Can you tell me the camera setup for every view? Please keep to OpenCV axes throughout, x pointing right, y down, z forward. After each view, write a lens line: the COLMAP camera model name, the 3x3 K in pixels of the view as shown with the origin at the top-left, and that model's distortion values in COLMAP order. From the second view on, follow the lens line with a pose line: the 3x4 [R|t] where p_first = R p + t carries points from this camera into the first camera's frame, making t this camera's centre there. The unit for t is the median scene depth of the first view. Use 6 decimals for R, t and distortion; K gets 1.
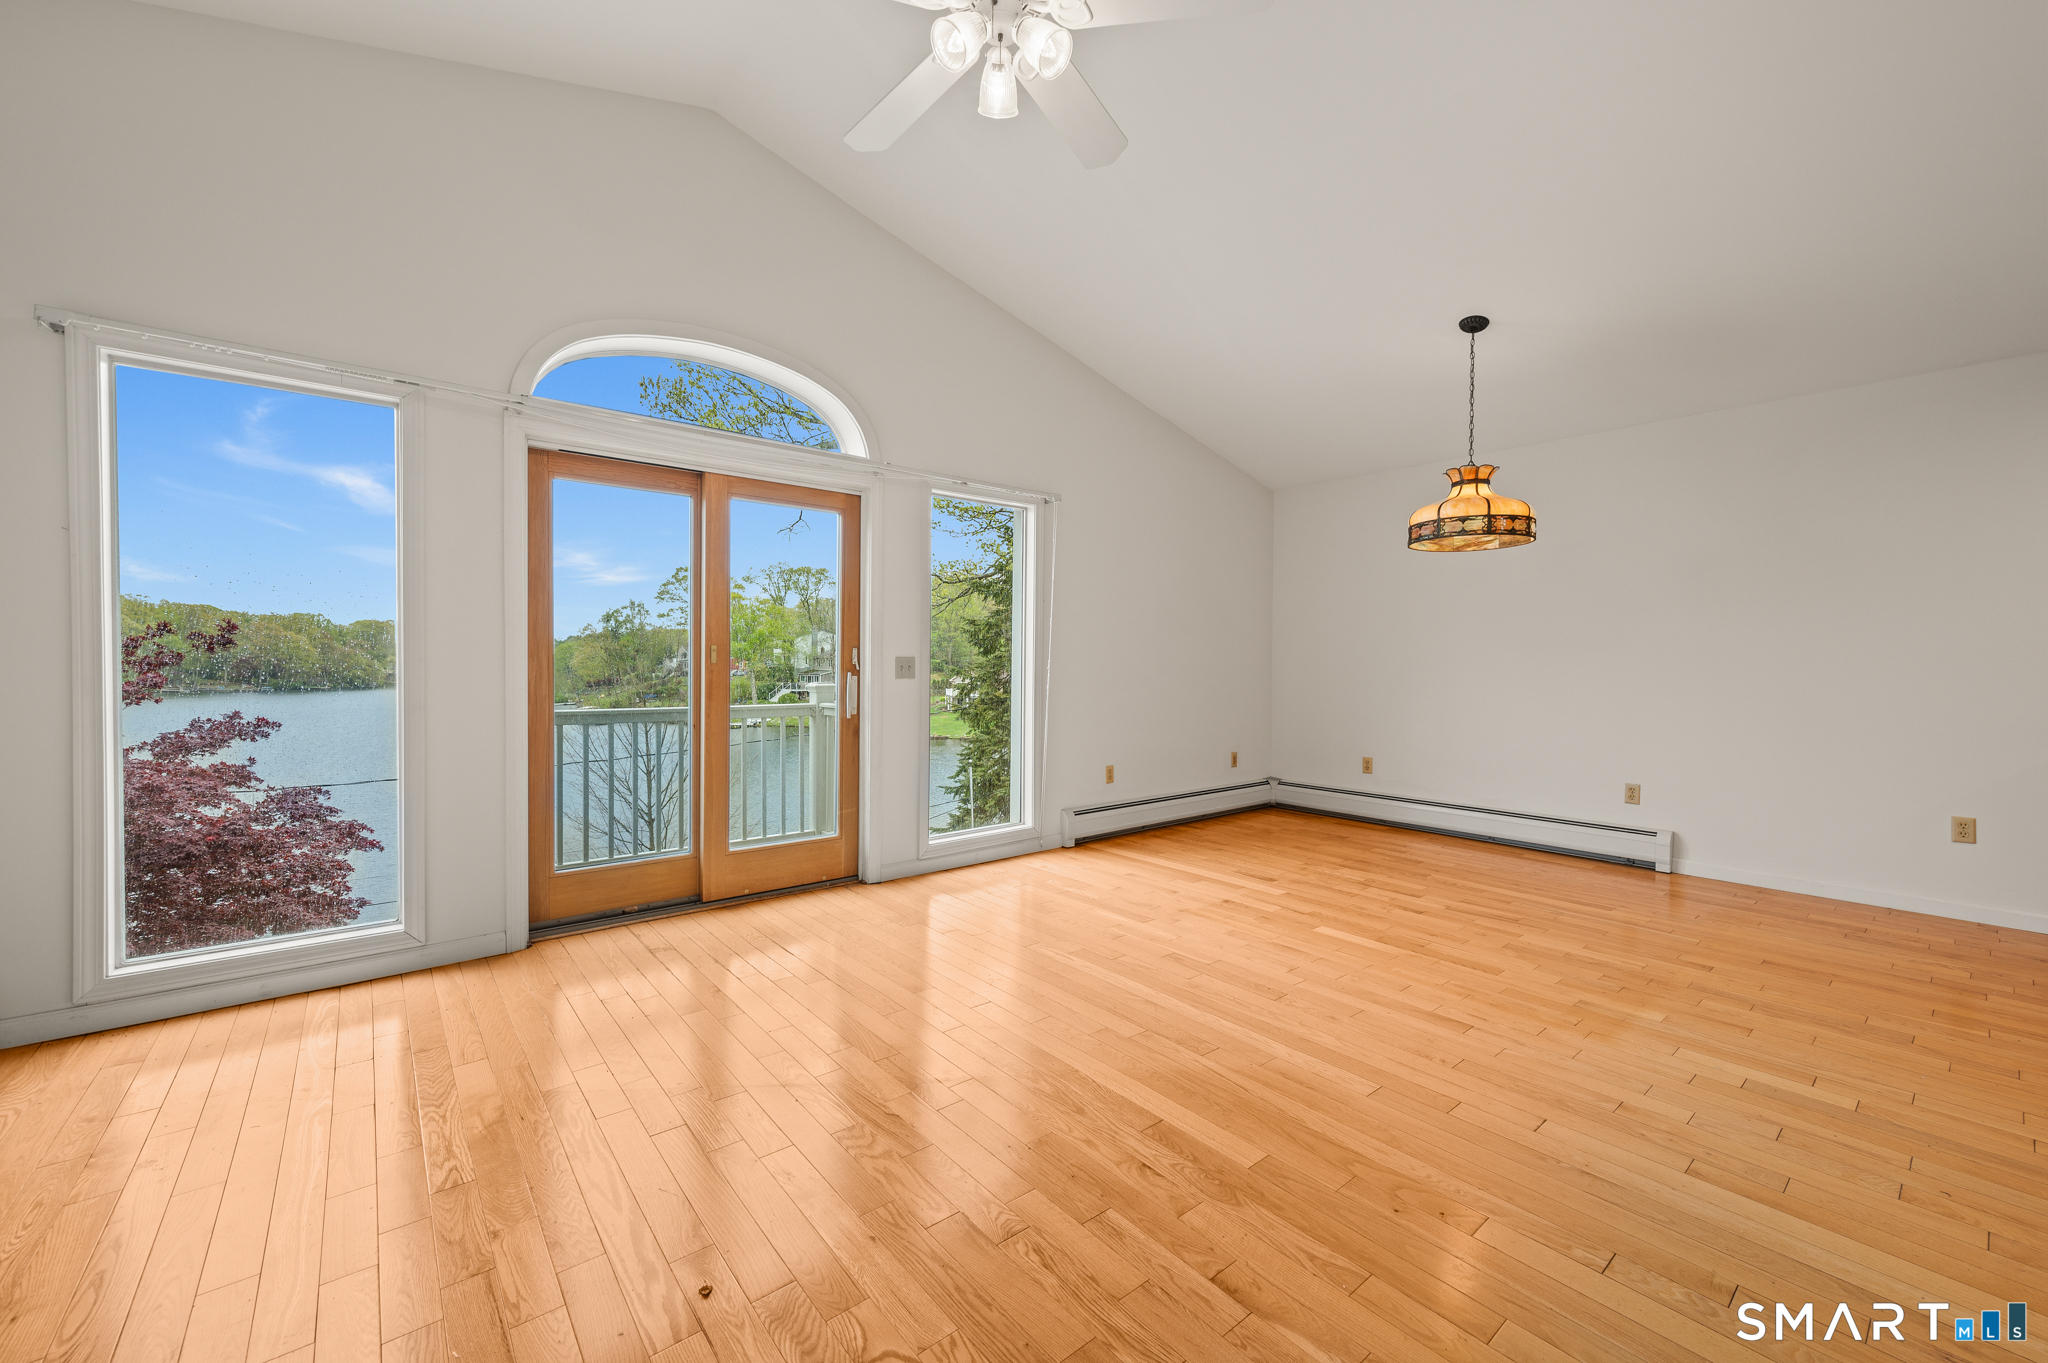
lens RADIAL K [[813.4, 0, 1027.0], [0, 813.4, 674.8], [0, 0, 1]] dist [0.000868, -0.000078]
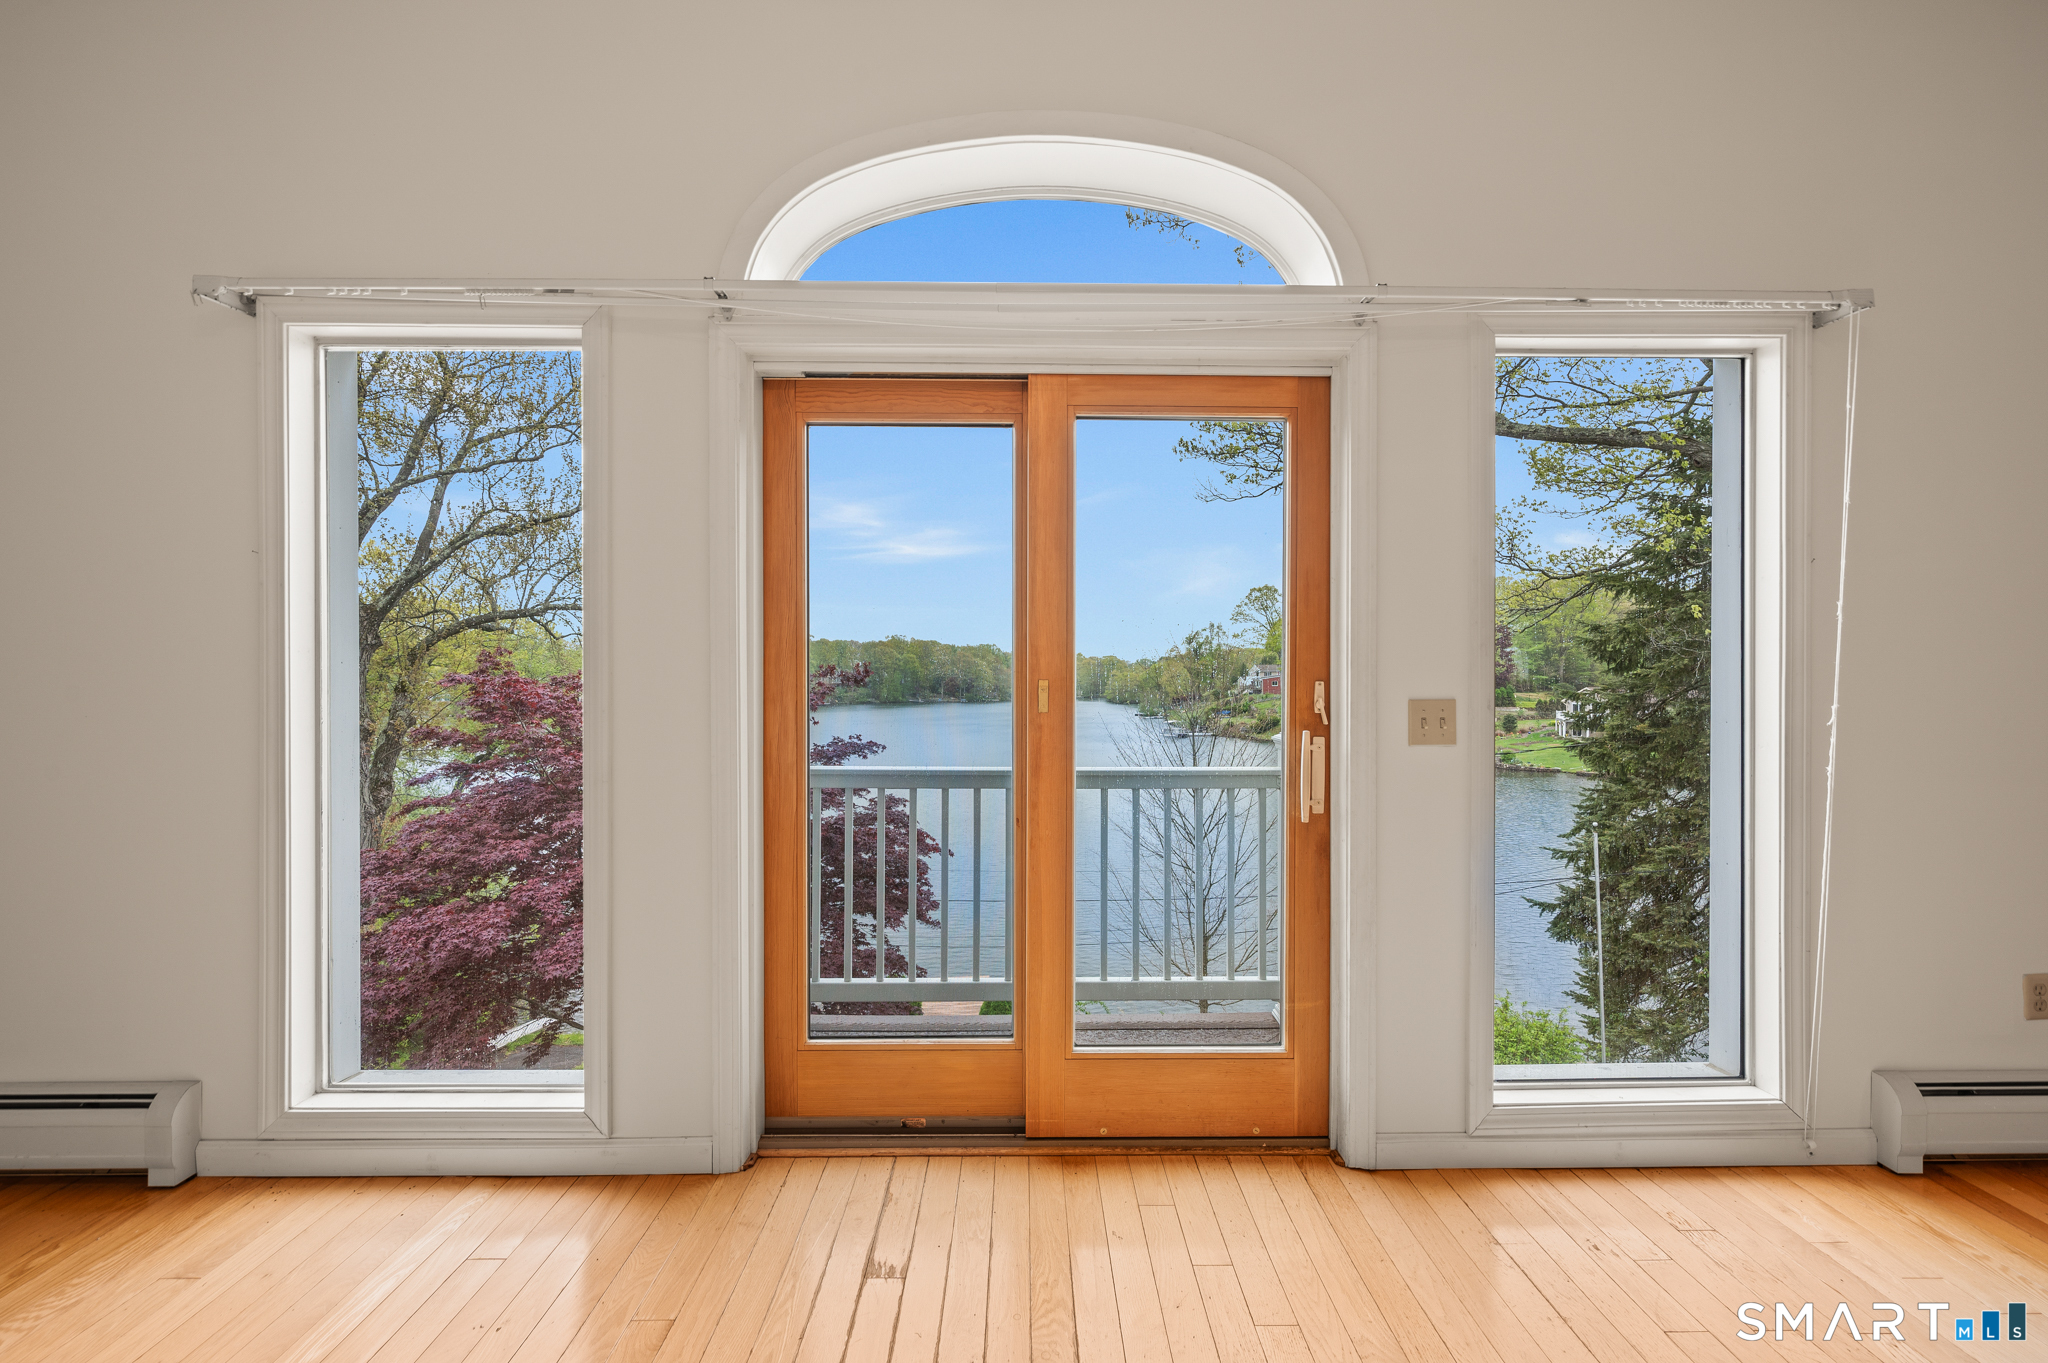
lens RADIAL K [[813.4, 0, 1027.5], [0, 813.4, 679.0], [0, 0, 1]] dist [0.000868, -0.000078]
pose [[0.779971, -0.004190, -0.625801, -0.031467], [-0.005837, 0.999885, -0.013970, -0.021580], [0.625788, 0.014549, 0.779858, 0.408584]]
